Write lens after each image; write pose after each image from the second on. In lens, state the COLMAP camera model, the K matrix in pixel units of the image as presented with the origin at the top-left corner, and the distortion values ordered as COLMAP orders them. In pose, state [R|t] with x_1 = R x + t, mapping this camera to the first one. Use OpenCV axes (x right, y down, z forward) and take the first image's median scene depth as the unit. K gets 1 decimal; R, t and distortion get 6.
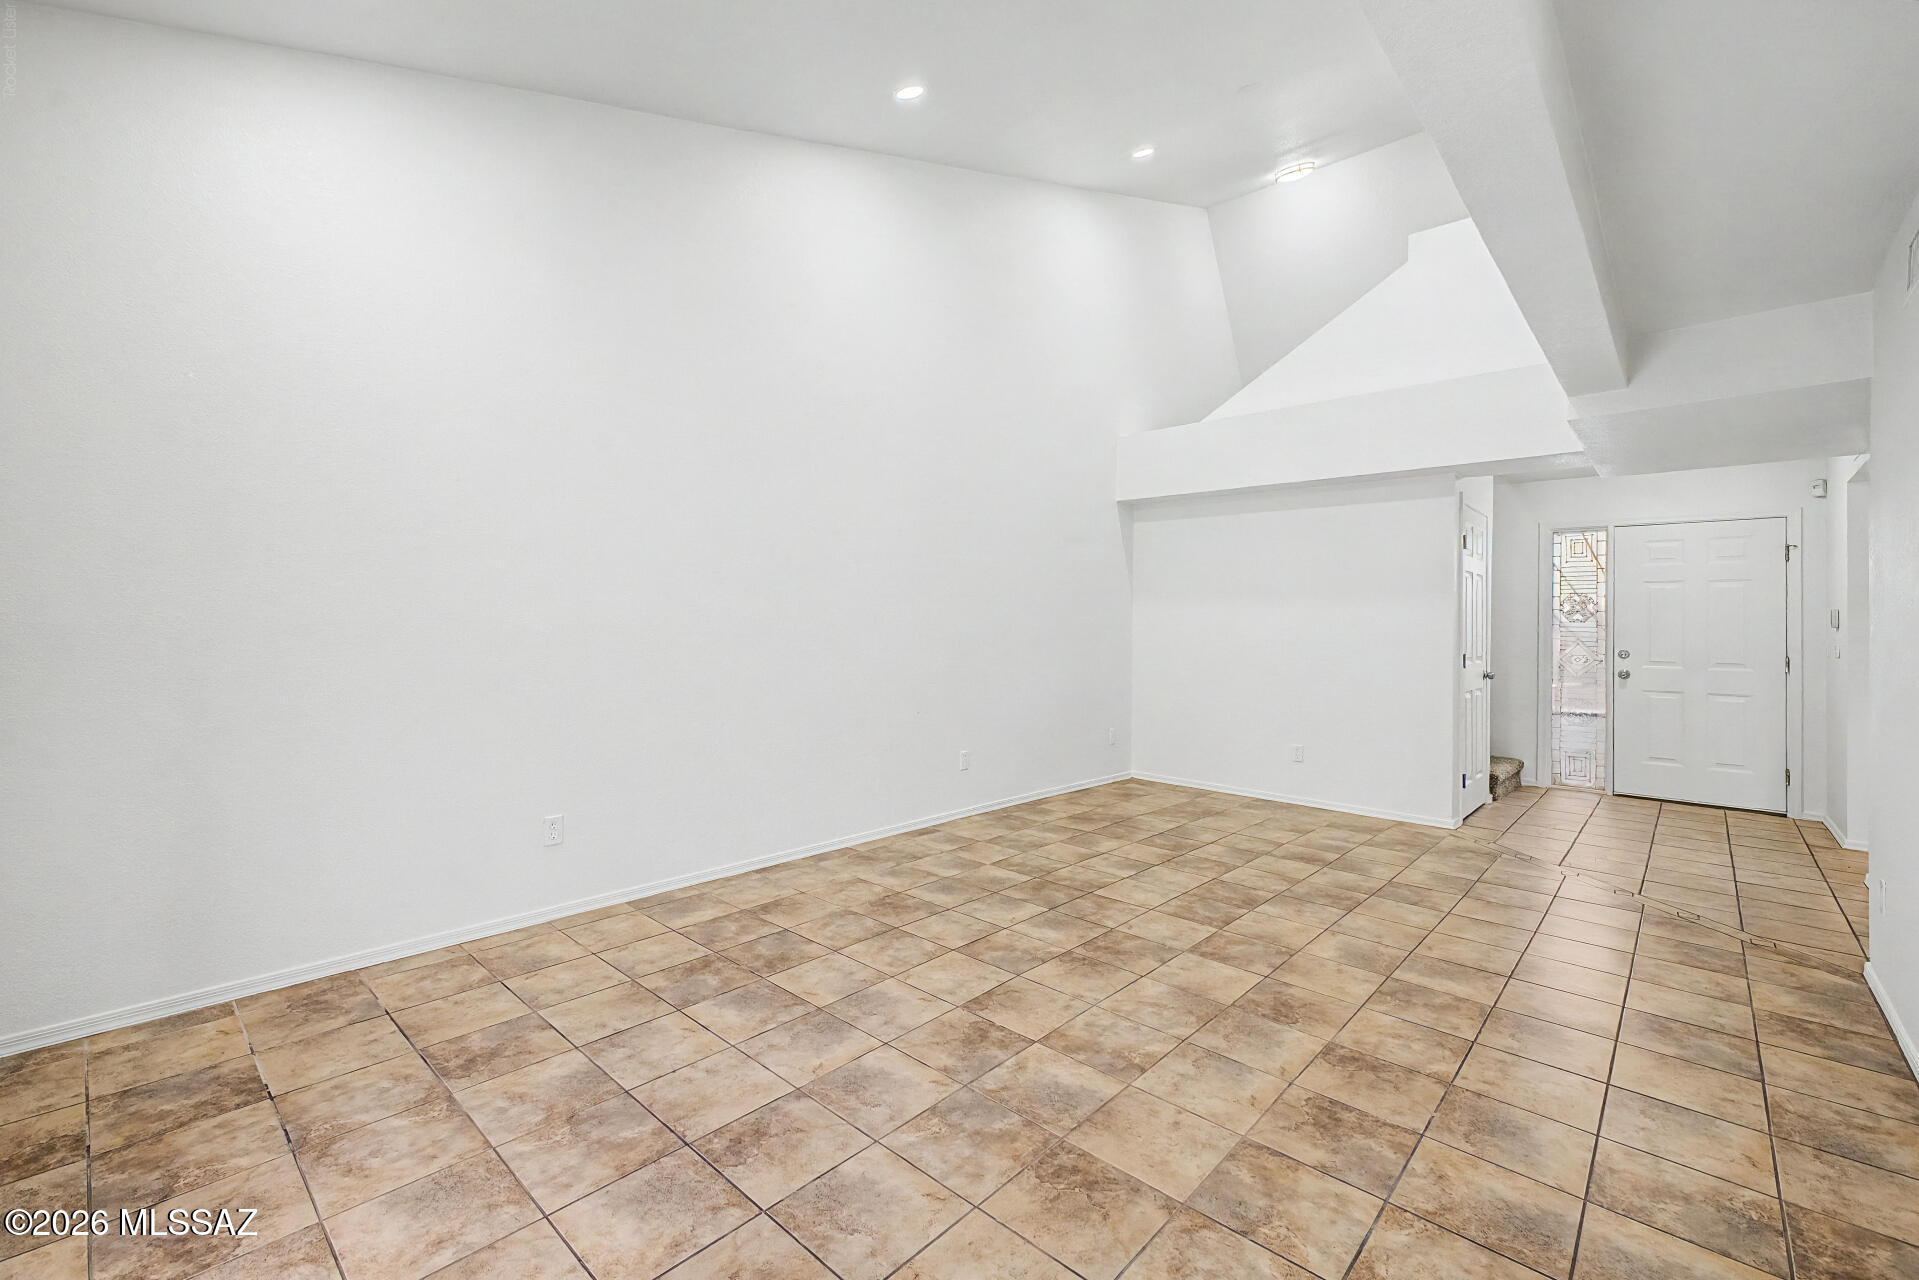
lens RADIAL K [[767.2, 0, 954.9], [0, 767.2, 631.4], [0, 0, 1]] dist [0.001408, 0.000059]
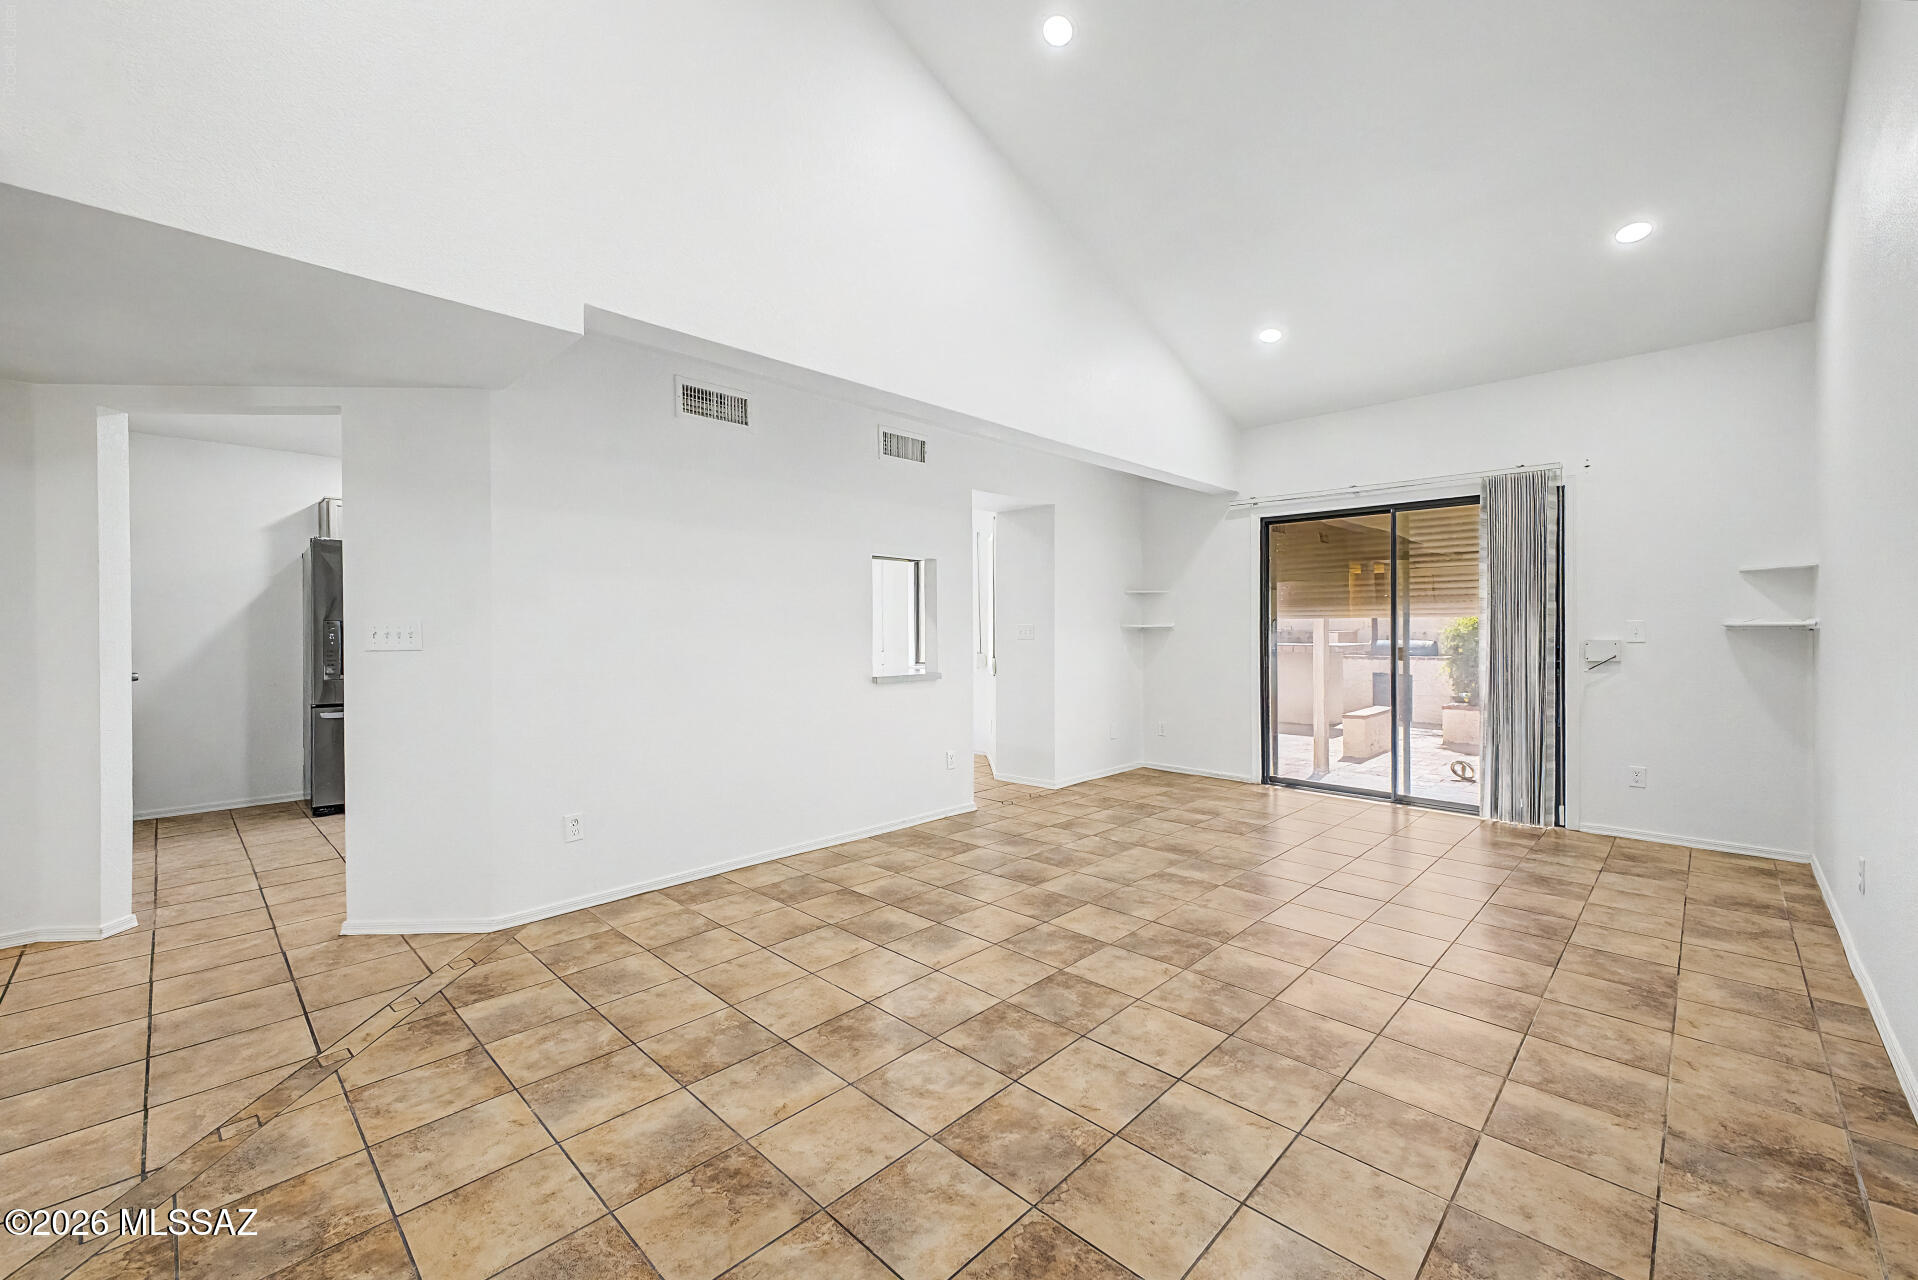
lens RADIAL K [[766.8, 0, 964.2], [0, 766.8, 631.7], [0, 0, 1]] dist [0.001408, 0.000059]
pose [[-0.999869, -0.012351, 0.010416, 0.506281], [-0.012290, 0.999907, 0.005959, 0.003730], [-0.010489, 0.005830, -0.999928, 2.092189]]
